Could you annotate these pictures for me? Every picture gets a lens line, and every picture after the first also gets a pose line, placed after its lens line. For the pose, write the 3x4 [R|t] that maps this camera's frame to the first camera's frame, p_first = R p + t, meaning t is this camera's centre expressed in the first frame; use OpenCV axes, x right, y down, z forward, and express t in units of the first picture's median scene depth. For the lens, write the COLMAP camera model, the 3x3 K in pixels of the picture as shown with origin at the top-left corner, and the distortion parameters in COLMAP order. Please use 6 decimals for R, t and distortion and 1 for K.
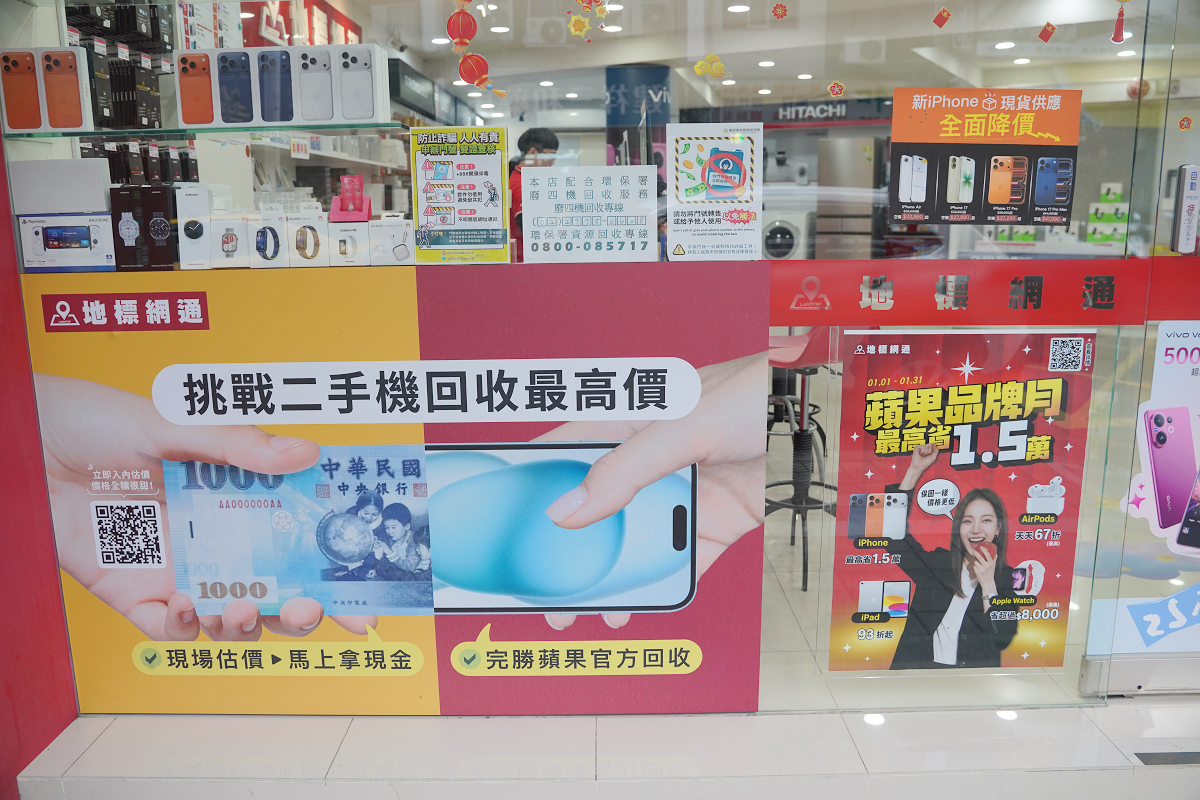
lens RADIAL K [[957.6, 0, 600.0], [0, 957.6, 400.0], [0, 0, 1]] dist [-0.106217, 0.007117]
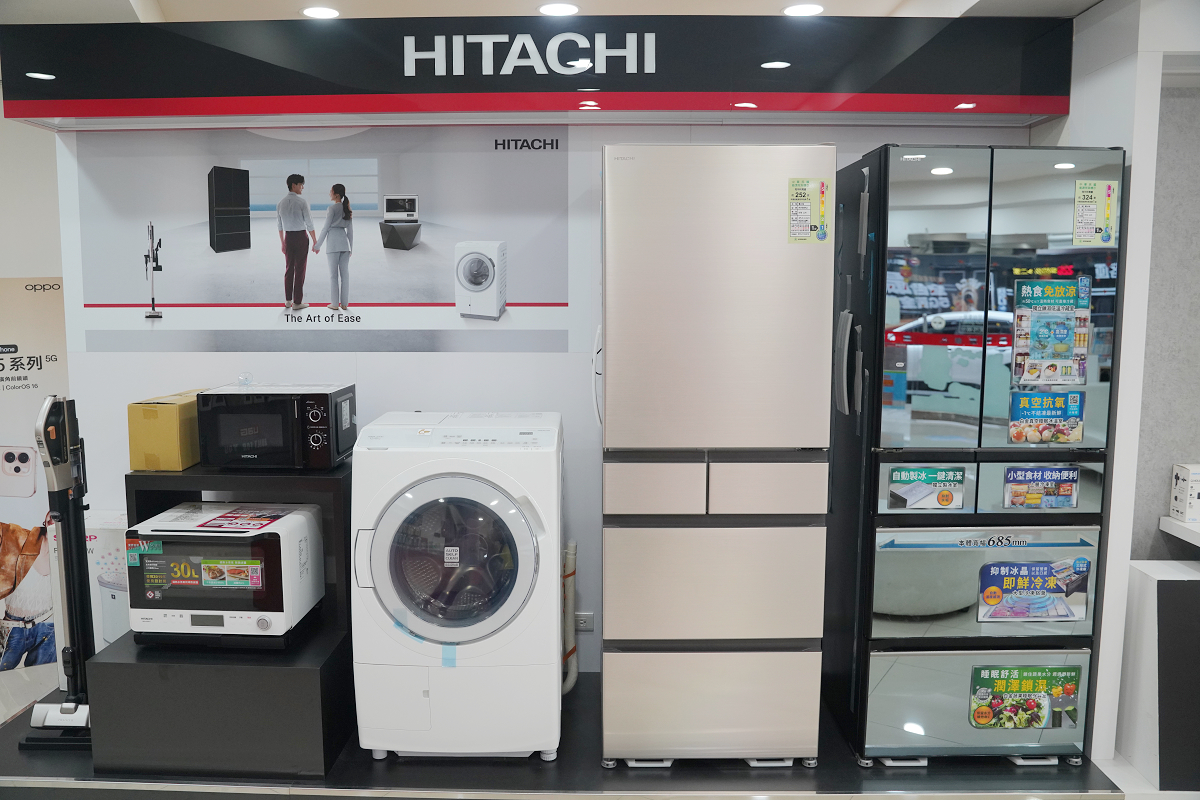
lens RADIAL K [[957.6, 0, 600.0], [0, 957.6, 400.0], [0, 0, 1]] dist [-0.106217, 0.007117]
pose [[0.860268, -0.049043, 0.507478, 0.099033], [0.093271, 0.993704, -0.062079, -0.187316], [-0.501238, 0.100738, 0.859425, 0.763301]]
